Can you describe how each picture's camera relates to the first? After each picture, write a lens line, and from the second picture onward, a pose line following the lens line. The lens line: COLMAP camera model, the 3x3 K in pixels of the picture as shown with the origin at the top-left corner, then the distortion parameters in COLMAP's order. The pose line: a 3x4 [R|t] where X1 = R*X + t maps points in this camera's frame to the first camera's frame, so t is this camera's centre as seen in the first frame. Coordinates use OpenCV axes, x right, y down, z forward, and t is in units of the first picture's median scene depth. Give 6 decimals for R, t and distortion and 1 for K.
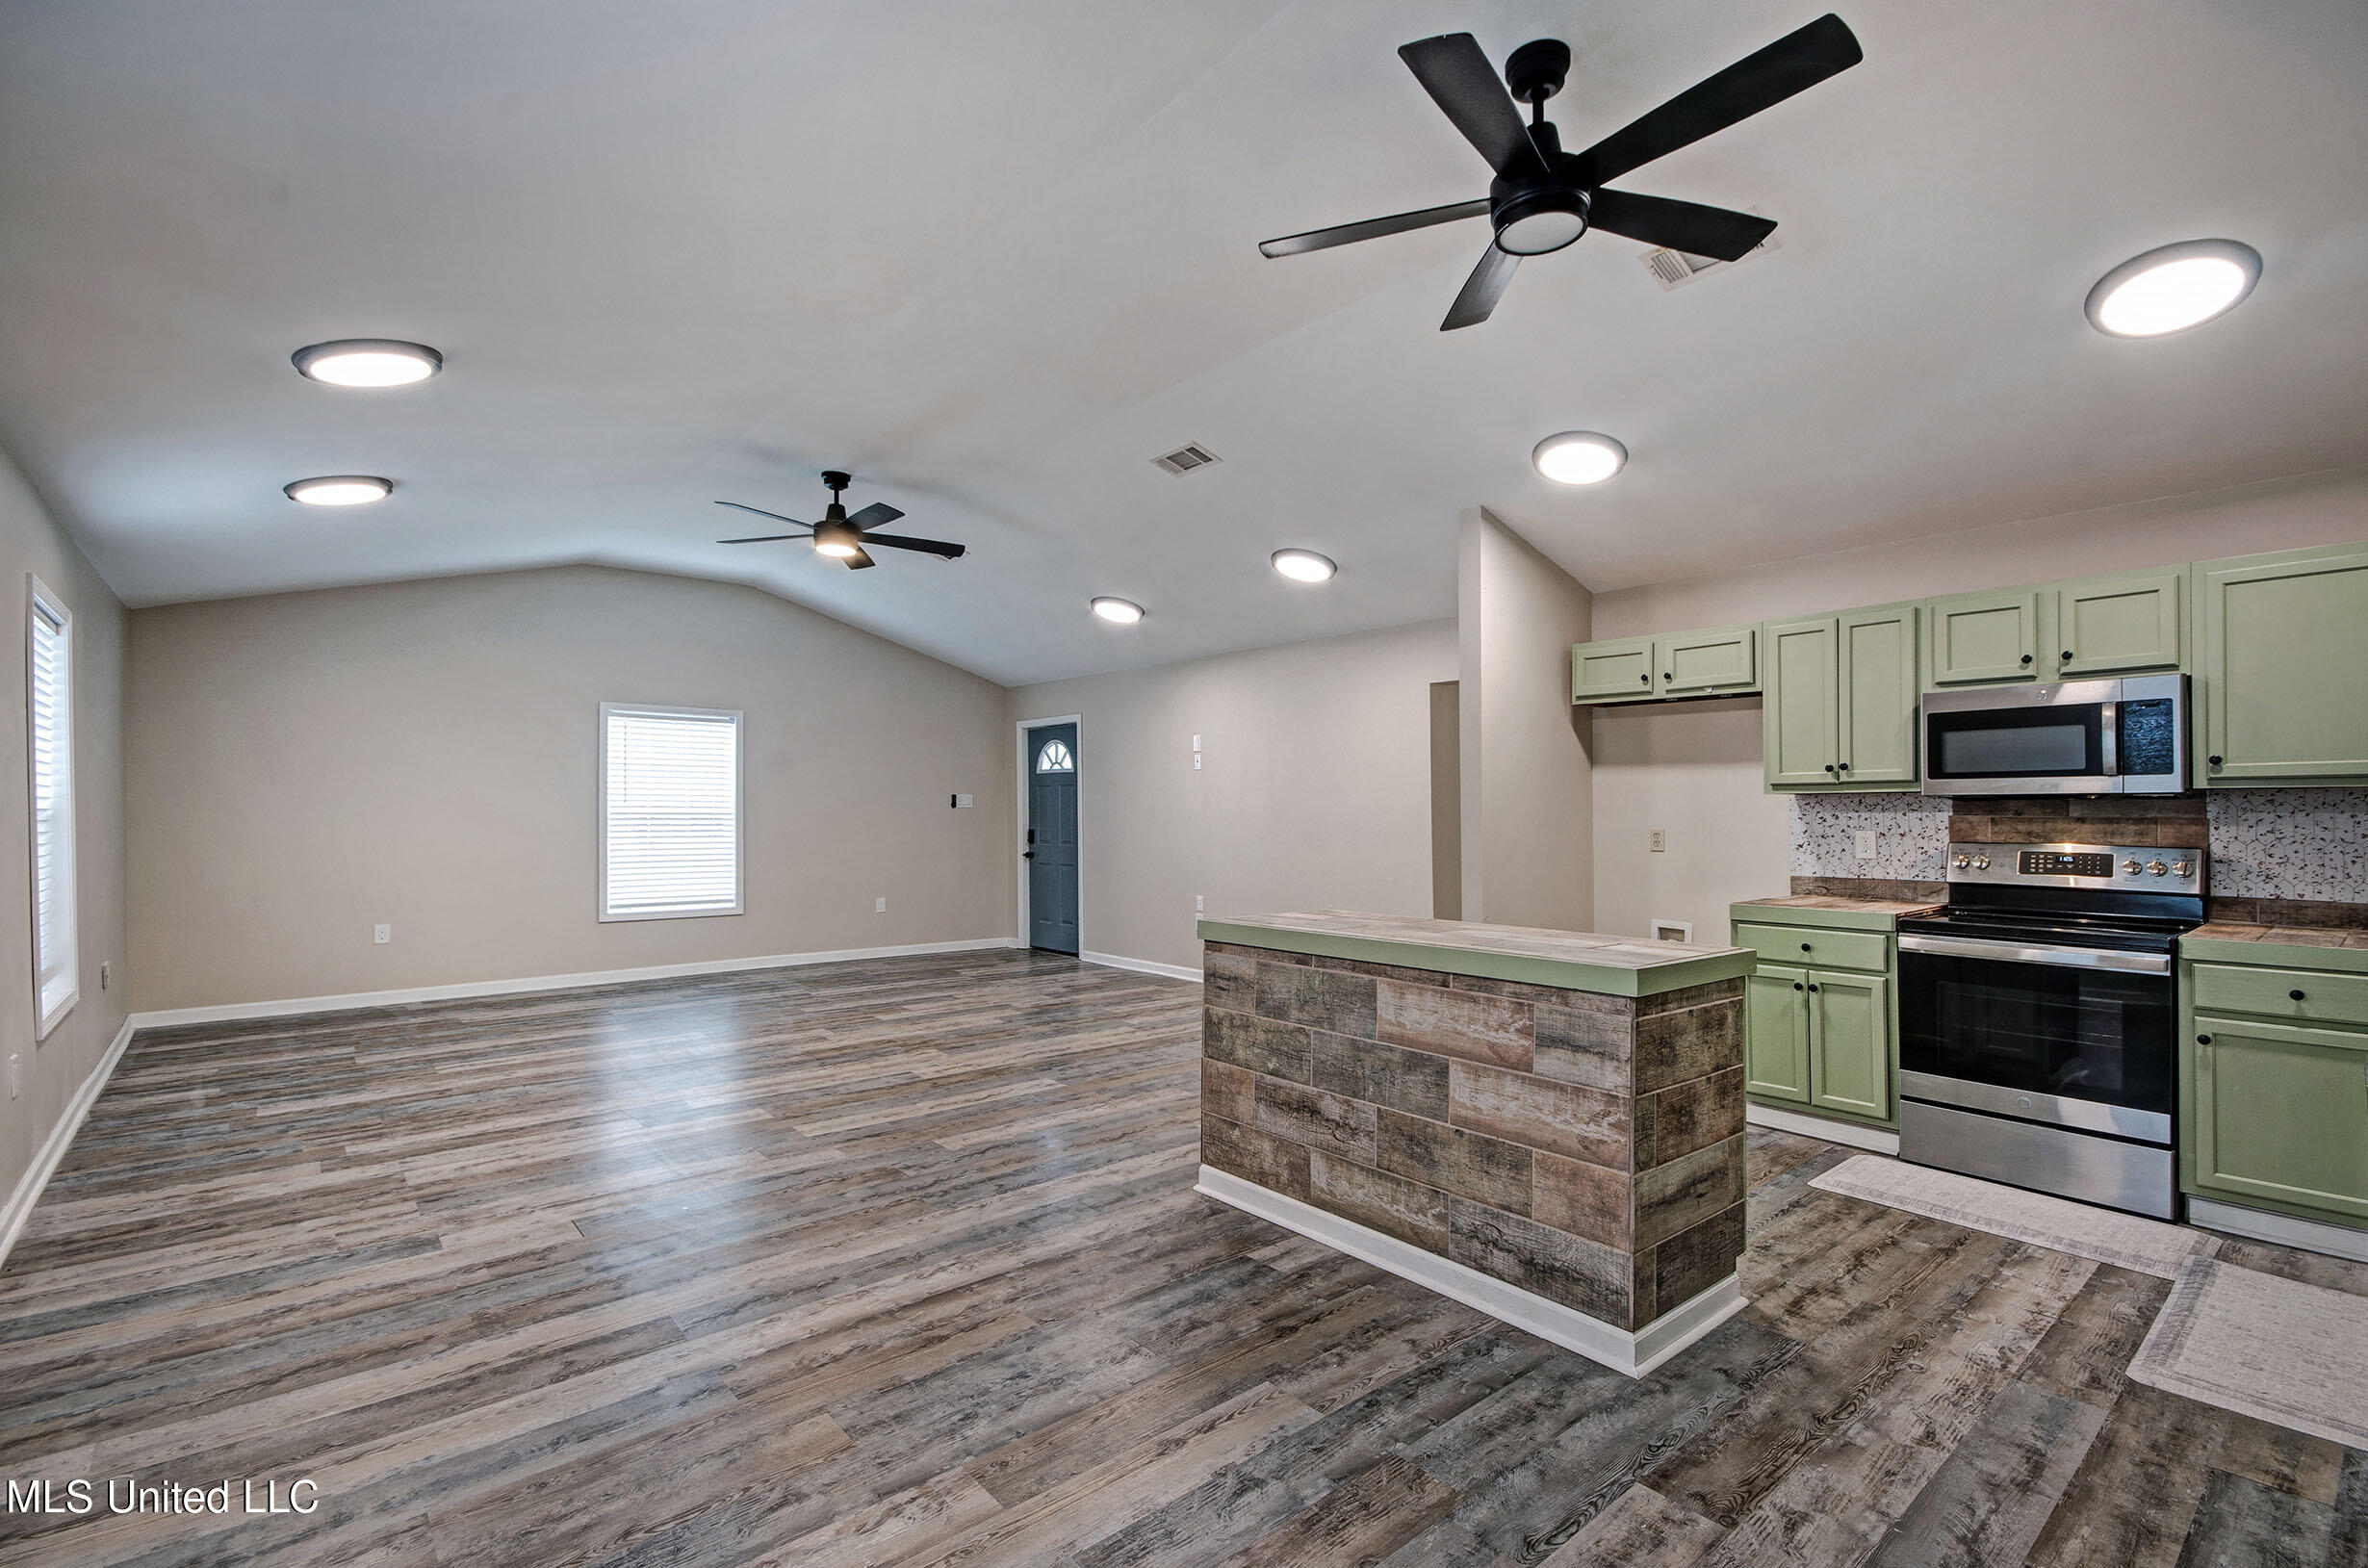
lens RADIAL K [[1045.9, 0, 1177.0], [0, 1045.9, 806.5], [0, 0, 1]] dist [0.001423, 0.000212]
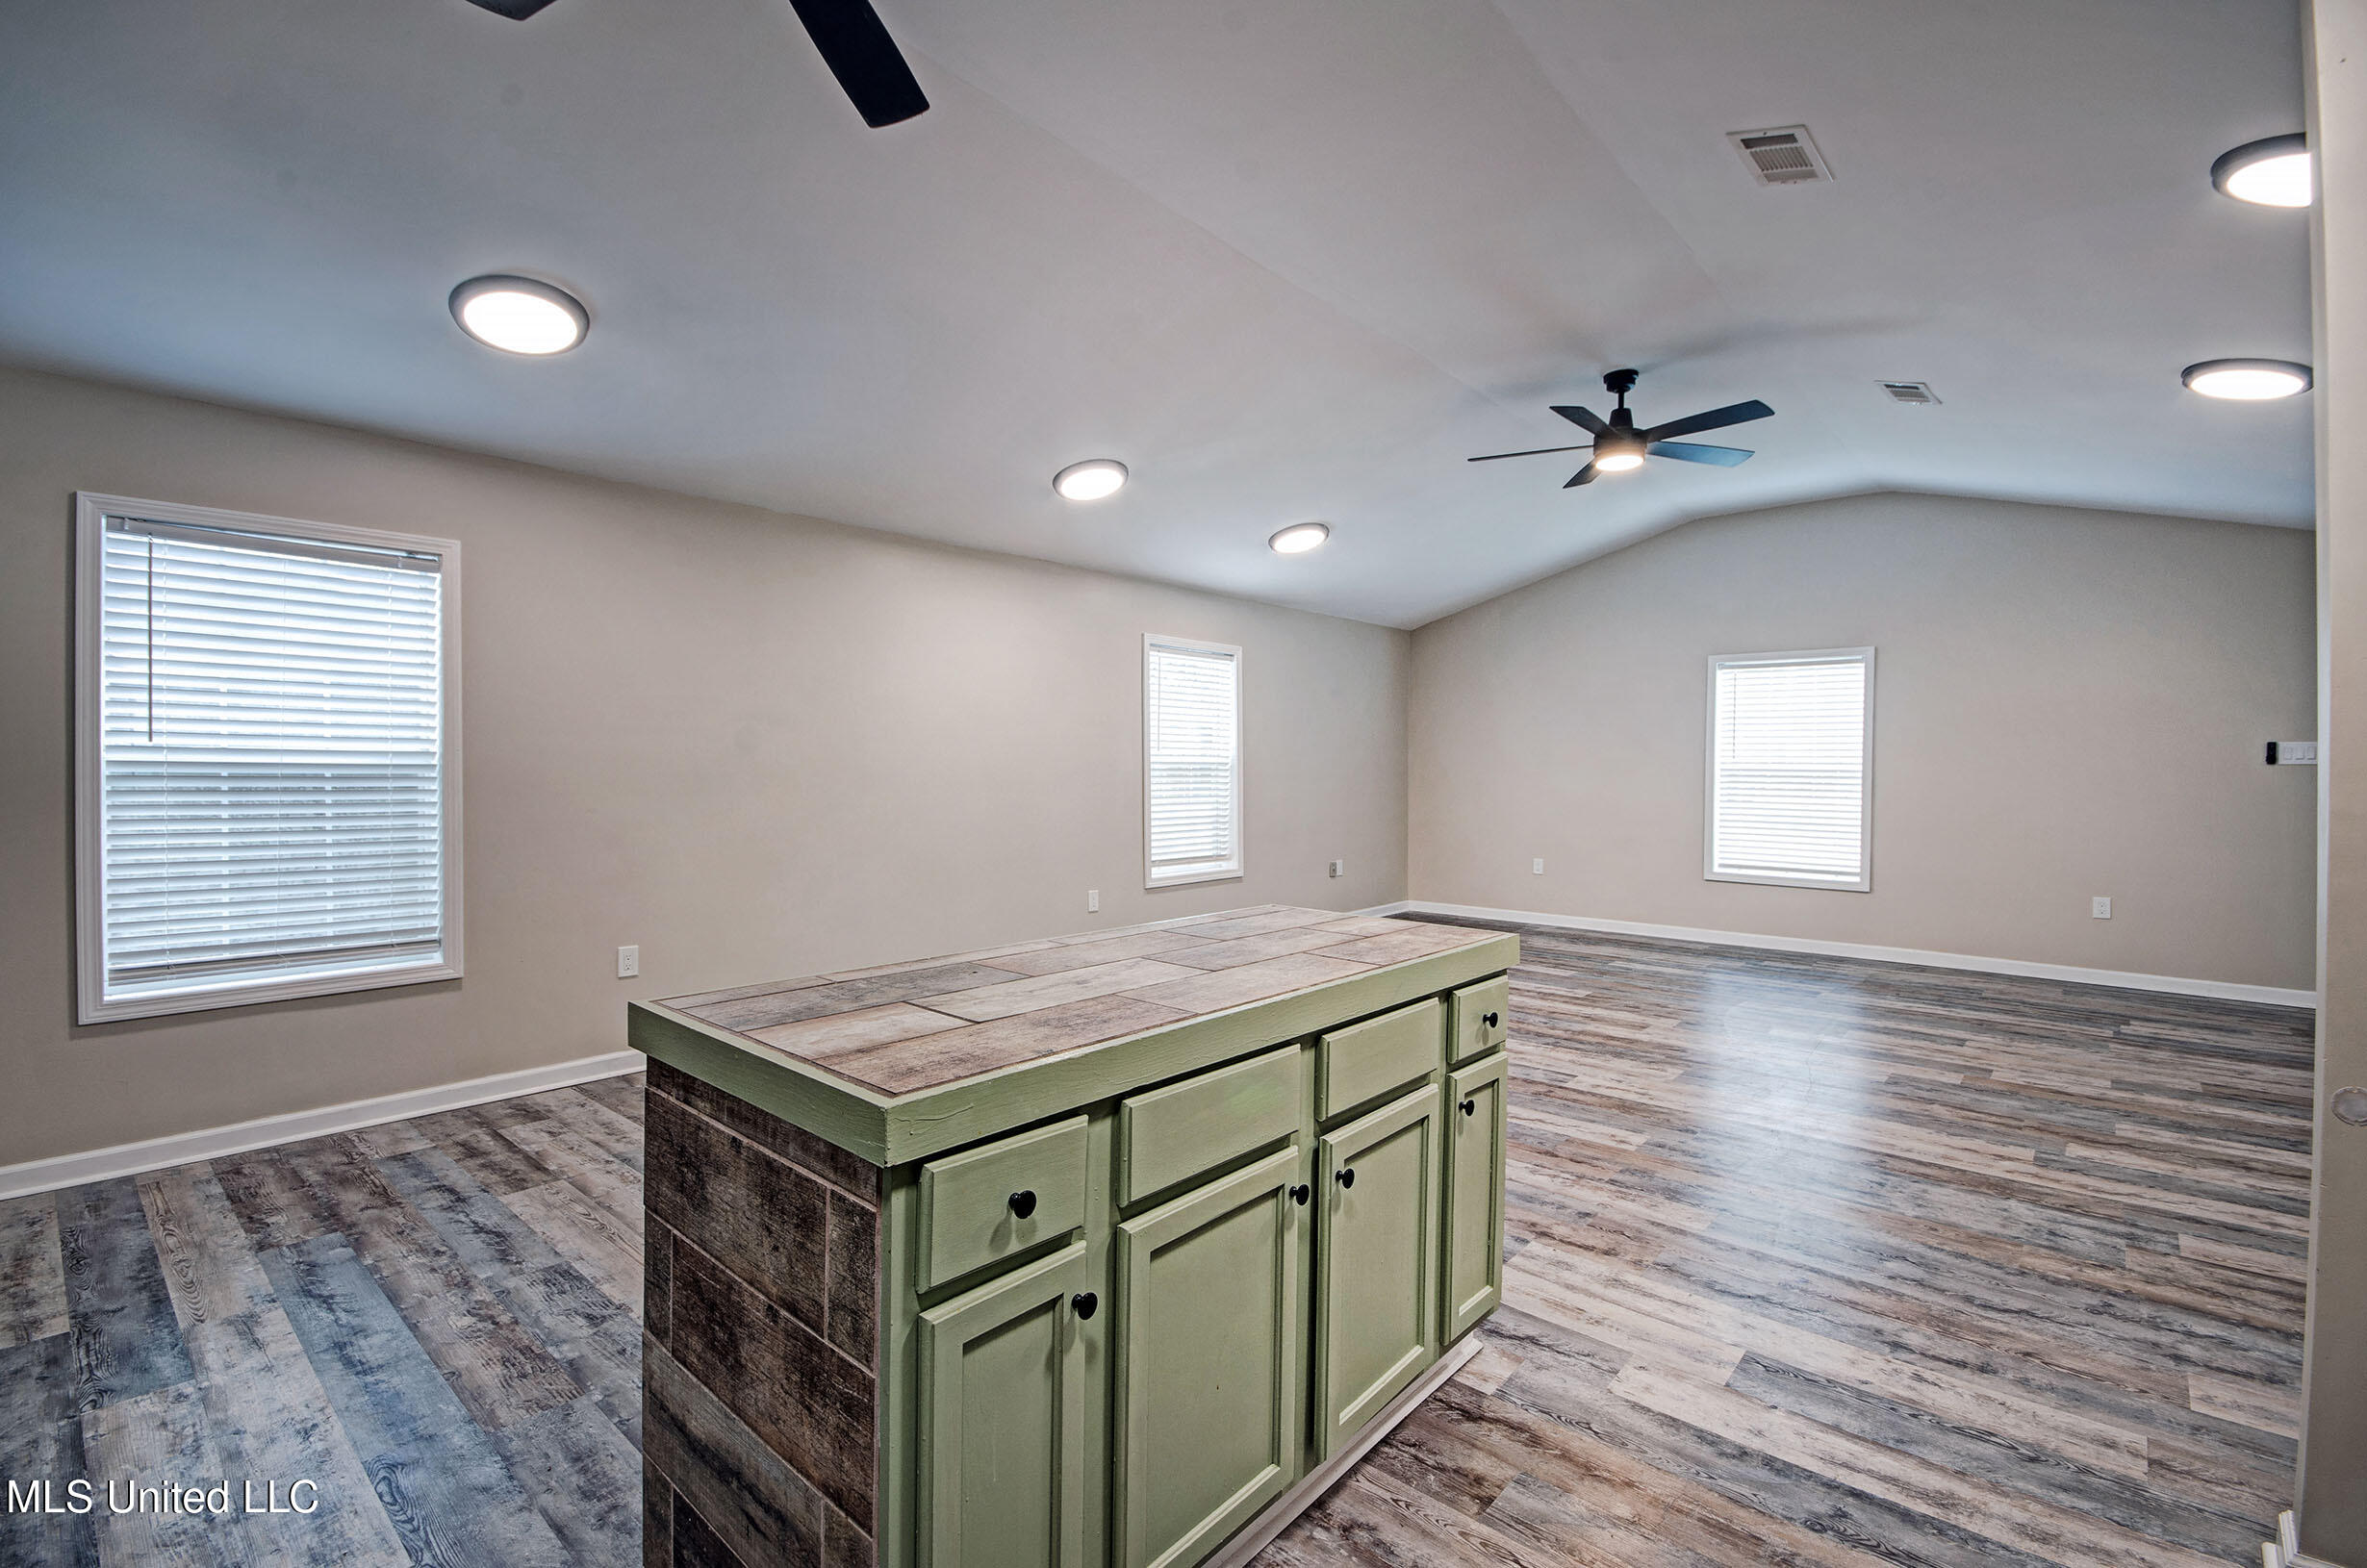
lens RADIAL K [[1025.0, 0, 1183.5], [0, 1025.0, 784.0], [0, 0, 1]] dist [0.001220, -0.010488]
pose [[0.168051, 0.018836, -0.985598, 0.621013], [-0.002020, 0.999822, 0.018764, 0.006803], [0.985776, -0.001162, 0.168060, 0.691571]]
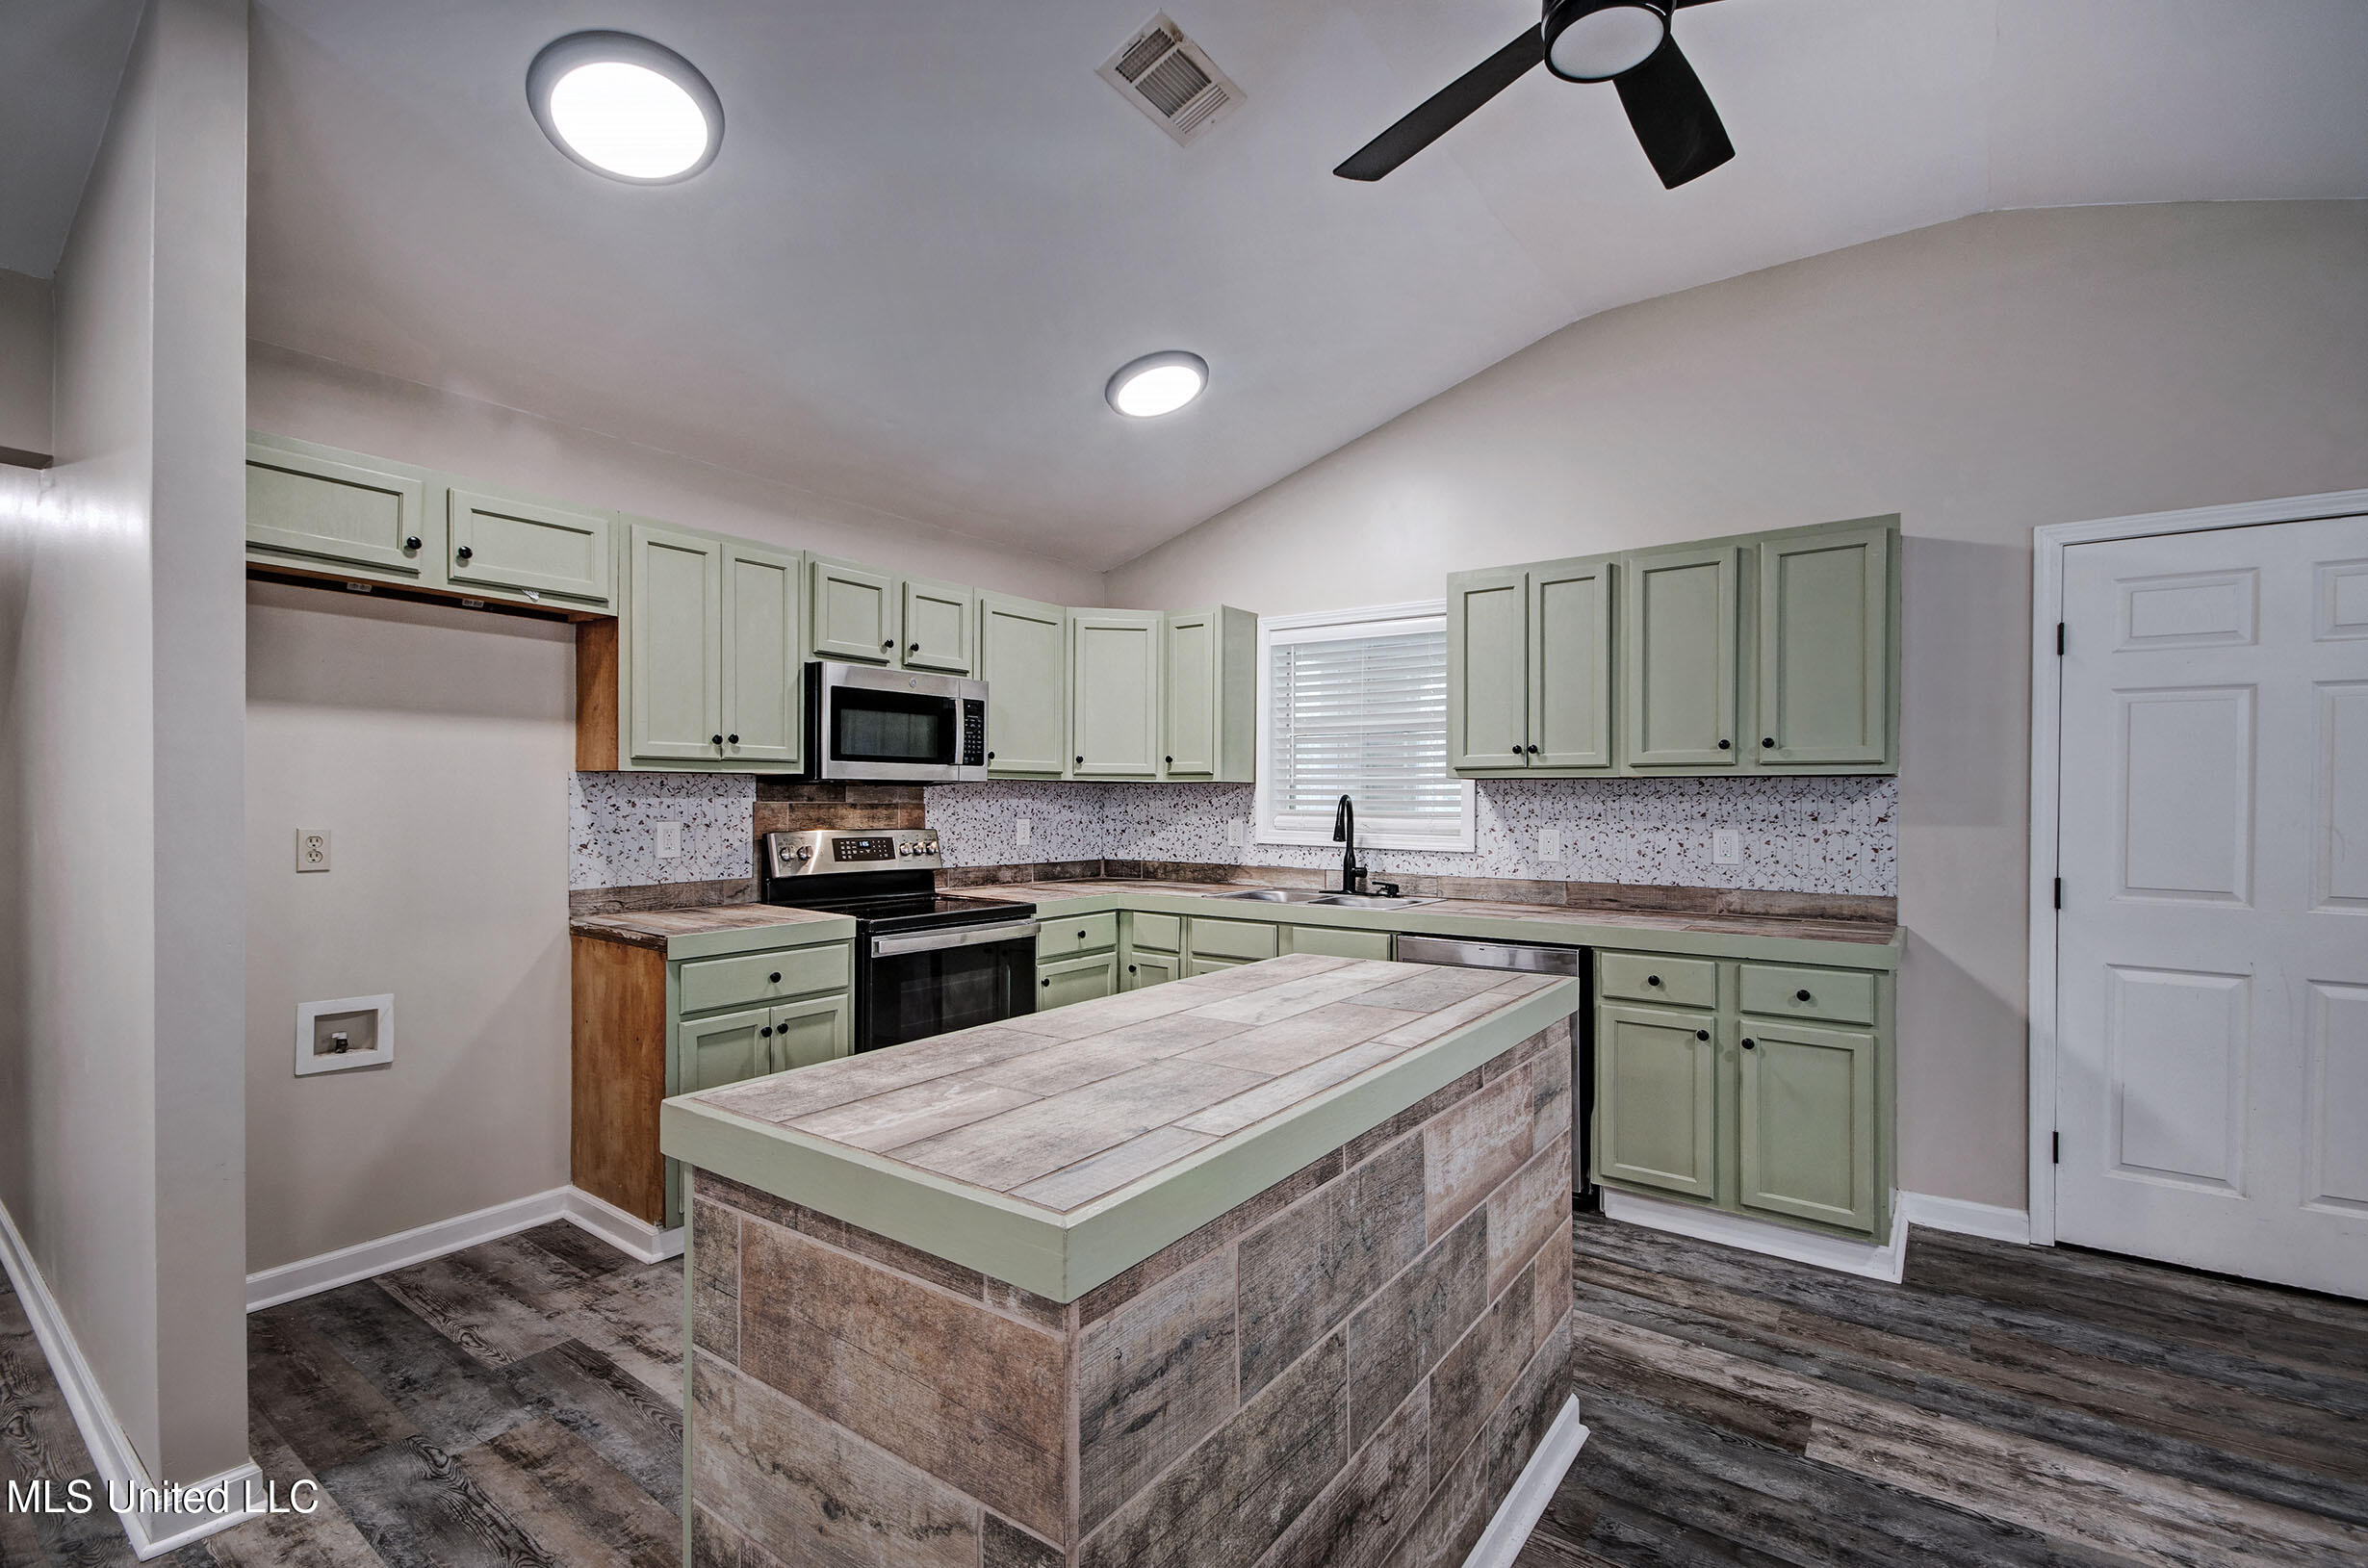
lens RADIAL K [[1045.9, 0, 1177.0], [0, 1045.9, 806.5], [0, 0, 1]] dist [0.001423, 0.000212]
pose [[-0.236191, -0.006245, 0.971687, -0.188073], [-0.006468, 0.999967, 0.004854, 0.006203], [-0.971685, -0.005138, -0.236224, 0.859004]]
